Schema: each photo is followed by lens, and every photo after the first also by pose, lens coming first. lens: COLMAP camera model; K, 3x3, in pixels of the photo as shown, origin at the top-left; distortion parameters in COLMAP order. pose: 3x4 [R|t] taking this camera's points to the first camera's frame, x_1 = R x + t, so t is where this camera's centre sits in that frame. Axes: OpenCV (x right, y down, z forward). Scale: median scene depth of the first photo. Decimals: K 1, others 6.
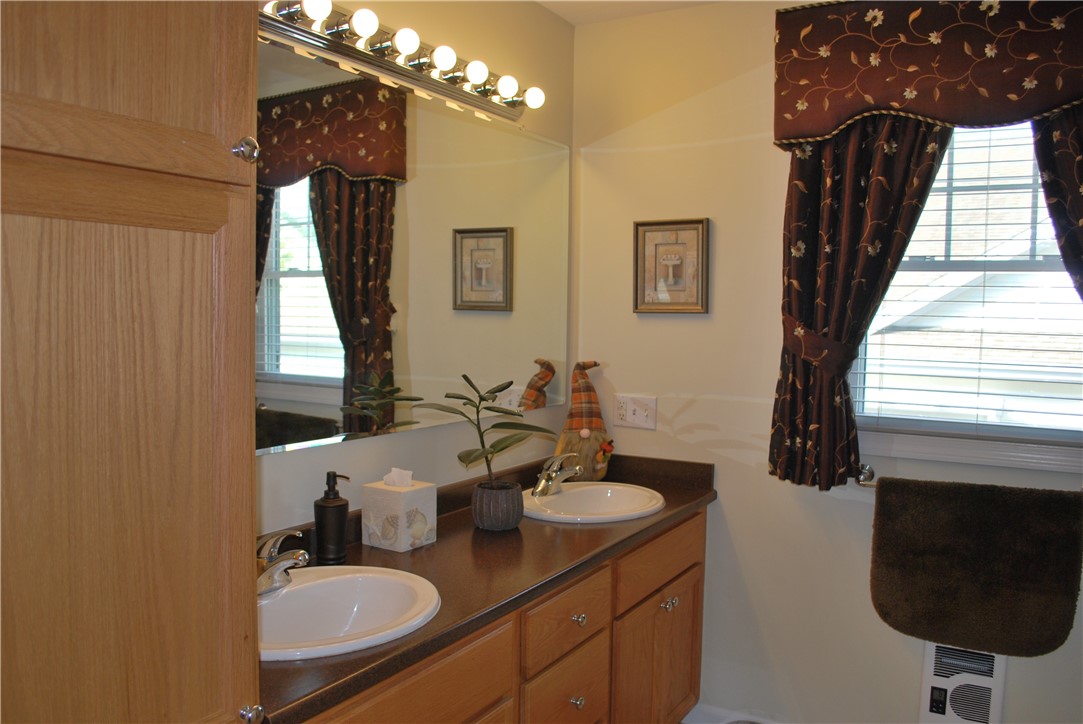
lens RADIAL K [[843.4, 0, 542.0], [0, 843.4, 362.6], [0, 0, 1]] dist [-0.070519, -0.001595]
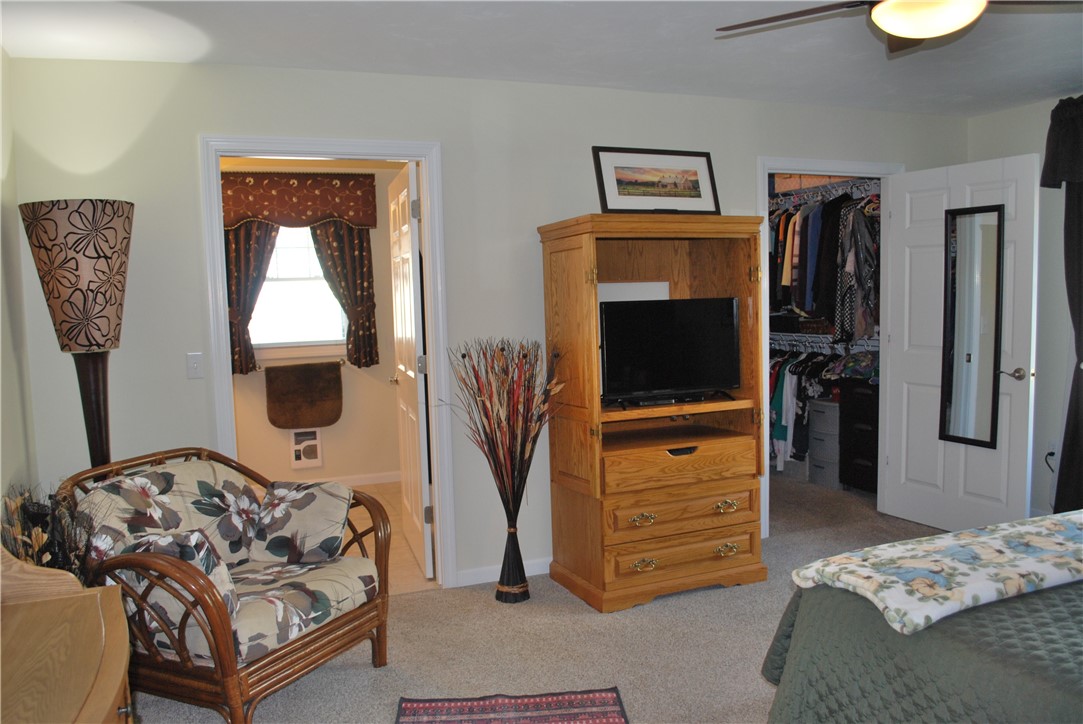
lens RADIAL K [[843.4, 0, 543.6], [0, 843.4, 368.4], [0, 0, 1]] dist [-0.070519, -0.001595]
pose [[0.601030, -0.100181, 0.792923, -1.078450], [0.094555, 0.994058, 0.053922, 0.088040], [-0.793614, 0.042566, 0.606931, -1.167204]]
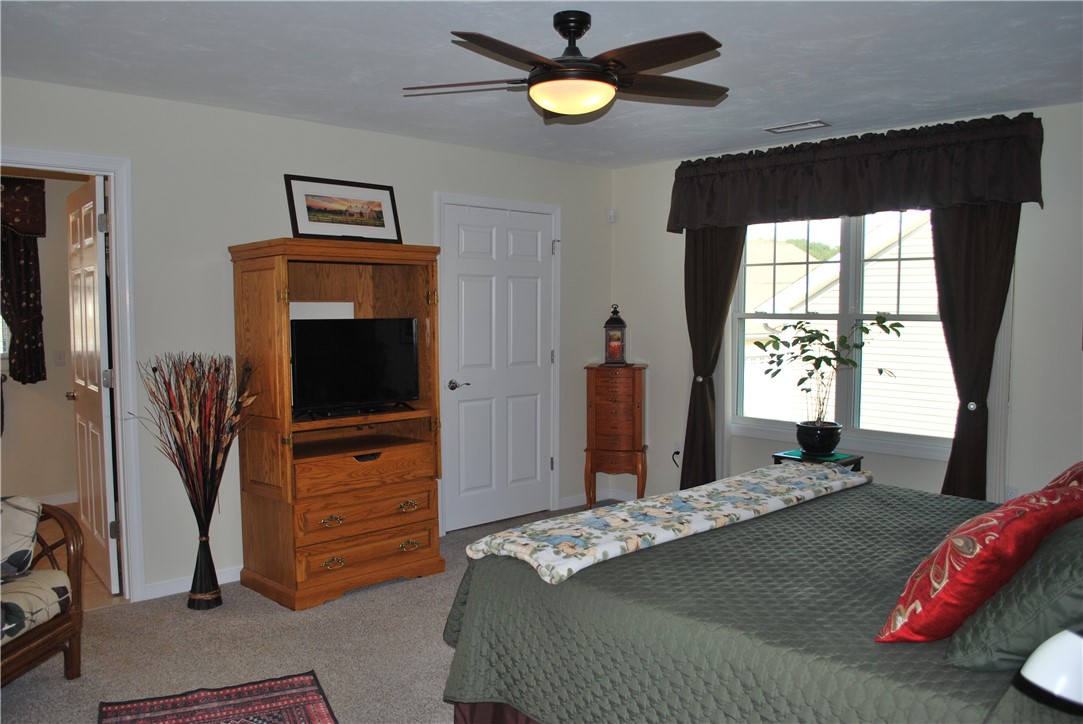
lens RADIAL K [[843.4, 0, 548.0], [0, 843.4, 358.8], [0, 0, 1]] dist [-0.070519, -0.001595]
pose [[0.257391, -0.070313, 0.963746, -1.241833], [0.074250, 0.995840, 0.052824, 0.087120], [-0.963450, 0.057962, 0.261541, -1.229887]]
